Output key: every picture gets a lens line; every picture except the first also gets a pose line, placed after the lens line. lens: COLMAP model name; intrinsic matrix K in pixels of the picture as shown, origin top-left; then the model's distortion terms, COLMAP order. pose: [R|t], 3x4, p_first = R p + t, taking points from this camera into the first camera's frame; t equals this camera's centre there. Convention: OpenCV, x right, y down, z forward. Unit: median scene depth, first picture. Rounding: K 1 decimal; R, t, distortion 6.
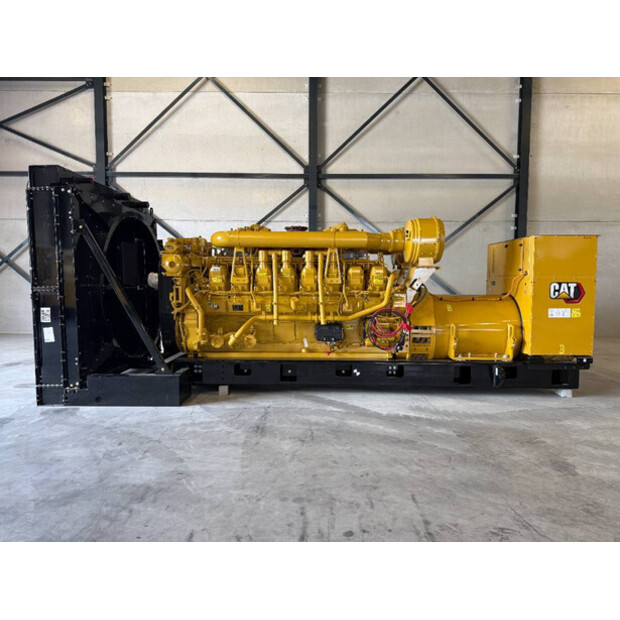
lens RADIAL K [[437.0, 0, 310.0], [0, 437.0, 310.0], [0, 0, 1]] dist [0.054203, -0.067468]
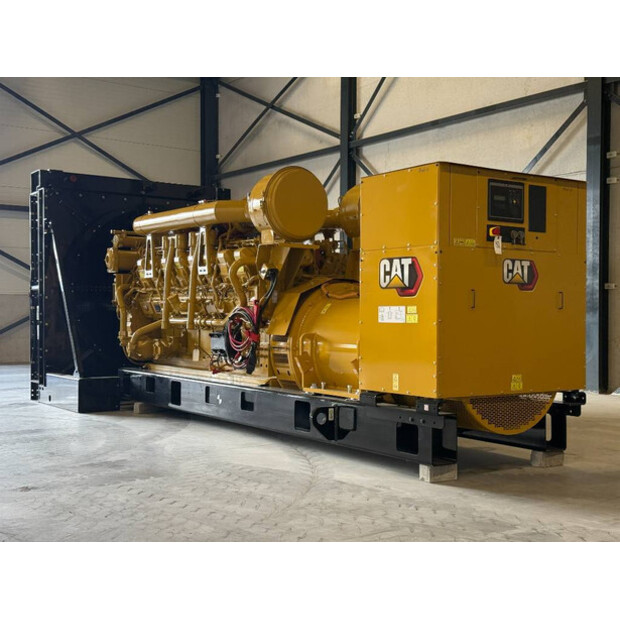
lens RADIAL K [[871.8, 0, 288.8], [0, 871.8, 310.8], [0, 0, 1]] dist [0.174427, -0.009924]
pose [[0.561286, 0.000229, -0.827622, 1.345768], [-0.064203, 0.996999, -0.043266, 0.055237], [0.825128, 0.077420, 0.559616, 0.292078]]
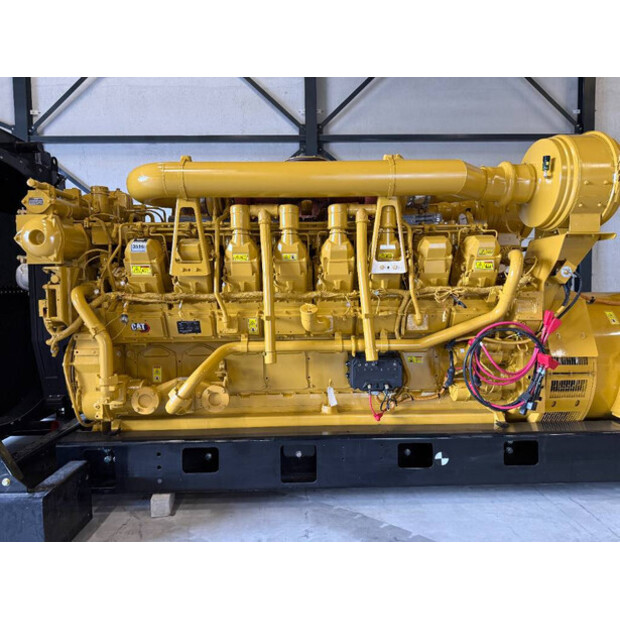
lens RADIAL K [[437.0, 0, 310.0], [0, 437.0, 310.0], [0, 0, 1]] dist [0.054203, -0.067468]
pose [[0.999374, -0.021817, 0.027843, -0.046483], [0.022011, 0.999735, -0.006683, -0.018966], [-0.027689, 0.007292, 0.999590, 0.523220]]
